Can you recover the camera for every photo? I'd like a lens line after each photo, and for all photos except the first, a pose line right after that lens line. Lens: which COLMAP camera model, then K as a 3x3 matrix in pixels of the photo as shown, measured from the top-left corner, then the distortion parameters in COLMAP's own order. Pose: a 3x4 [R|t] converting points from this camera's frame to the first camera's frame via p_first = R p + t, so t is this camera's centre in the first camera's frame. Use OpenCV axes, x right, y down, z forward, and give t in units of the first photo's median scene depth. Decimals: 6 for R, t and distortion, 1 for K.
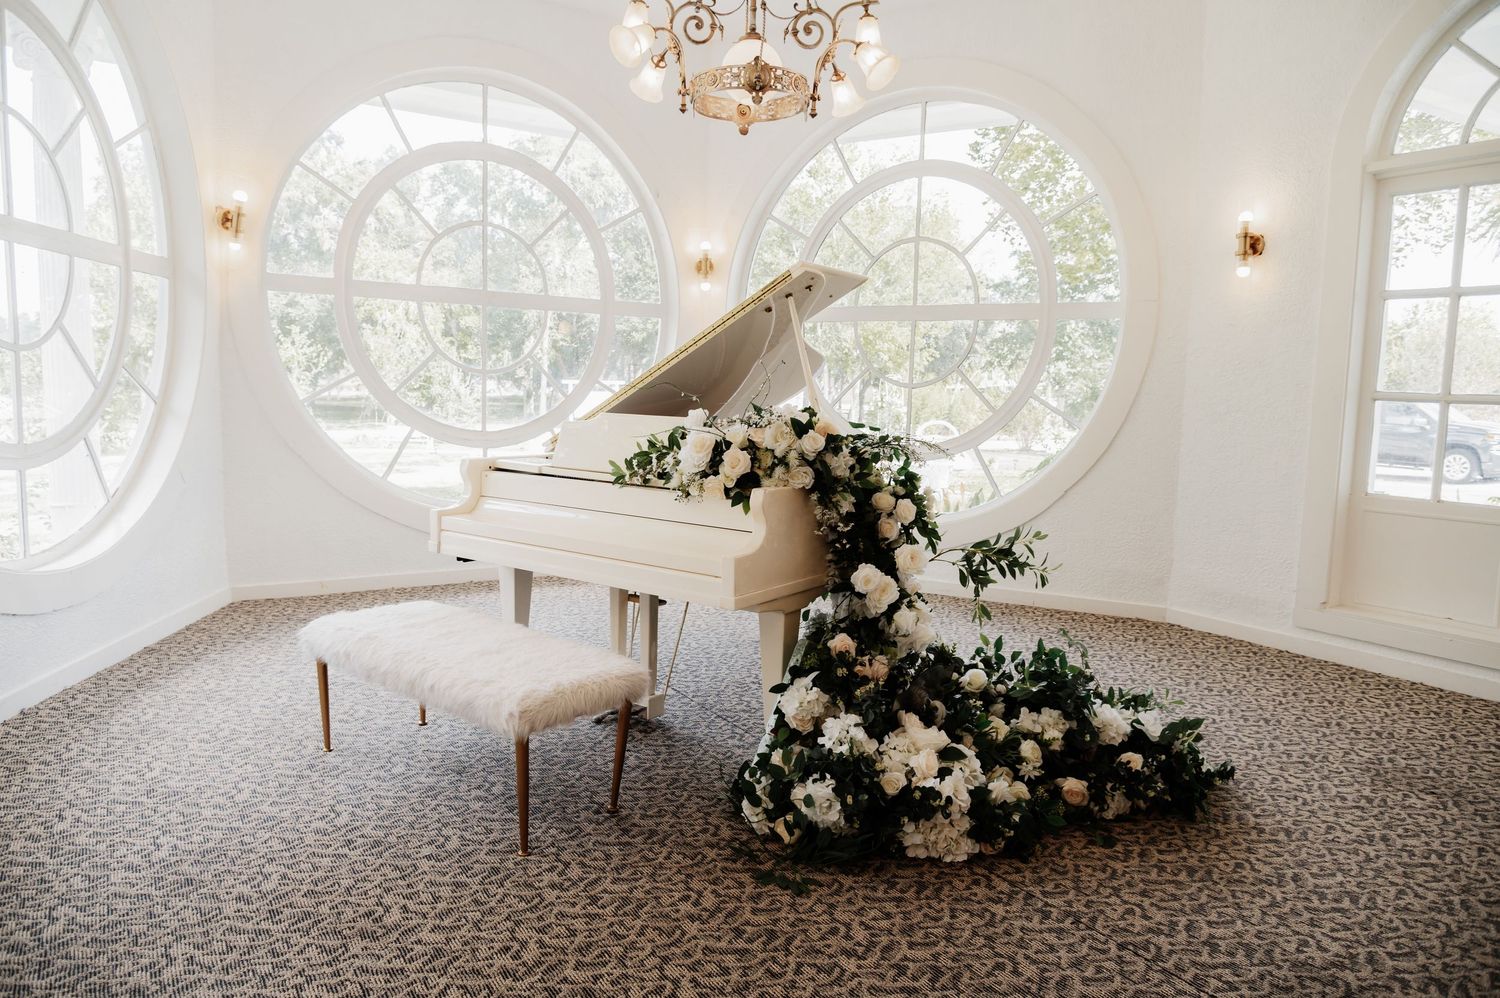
lens RADIAL K [[1031.2, 0, 746.5], [0, 1031.2, 489.2], [0, 0, 1]] dist [0.000695, -0.005979]
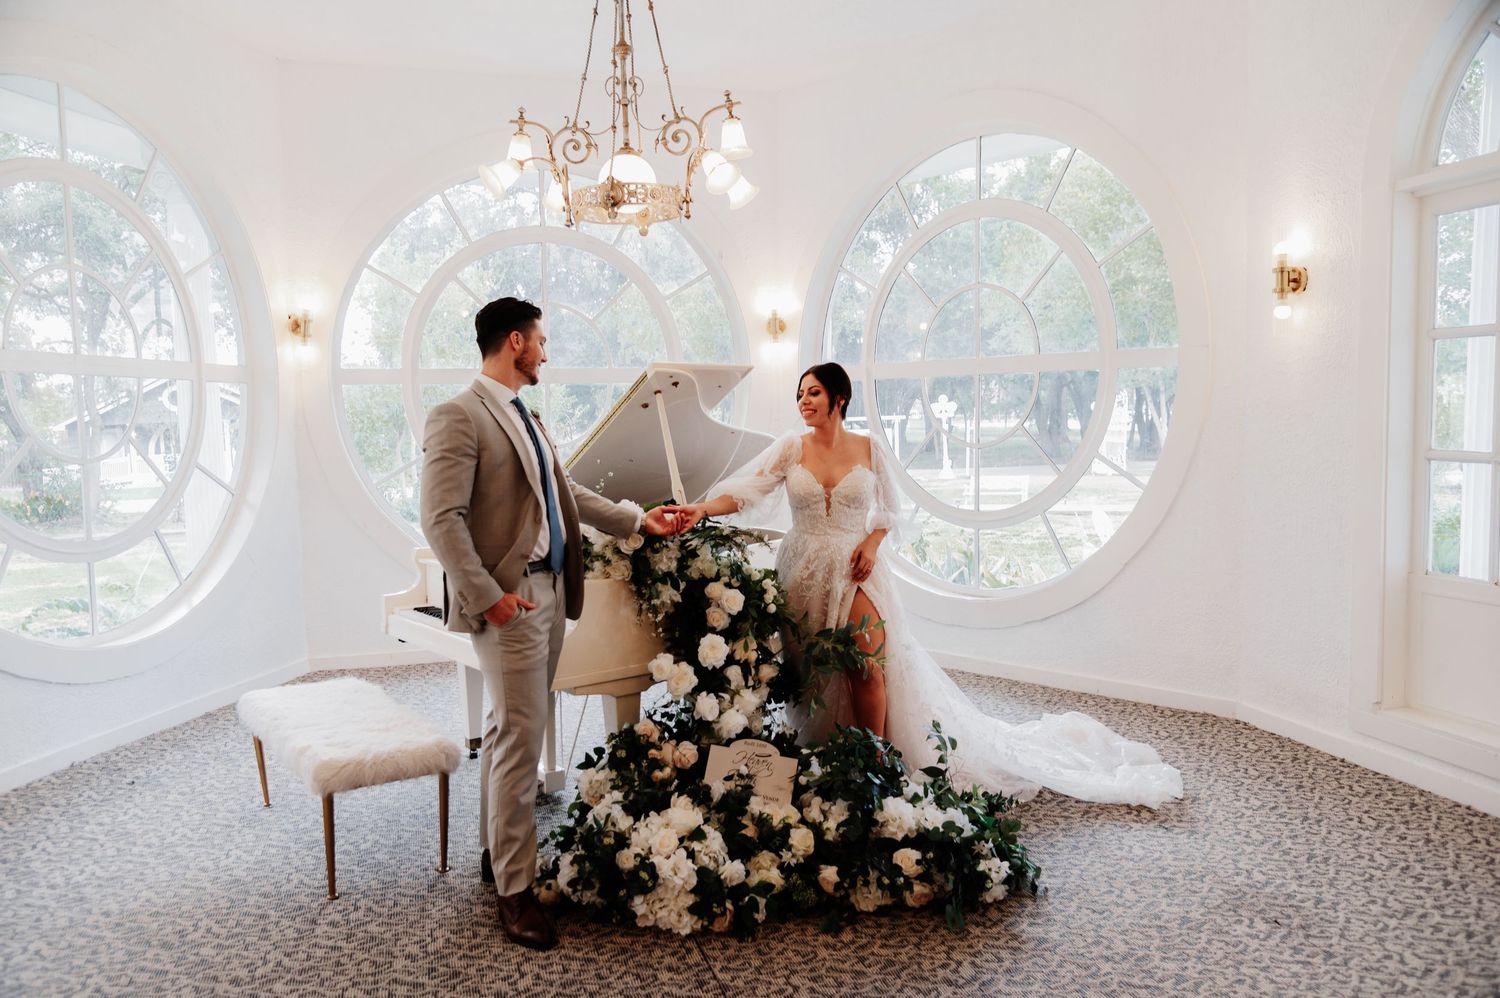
lens RADIAL K [[1225.2, 0, 750.0], [0, 1225.2, 503.1], [0, 0, 1]] dist [0.037960, 0.004118]
pose [[0.949397, -0.018310, -0.313545, 0.516806], [0.011855, 0.999677, -0.022483, -0.045561], [0.313855, 0.017628, 0.949307, -0.156426]]
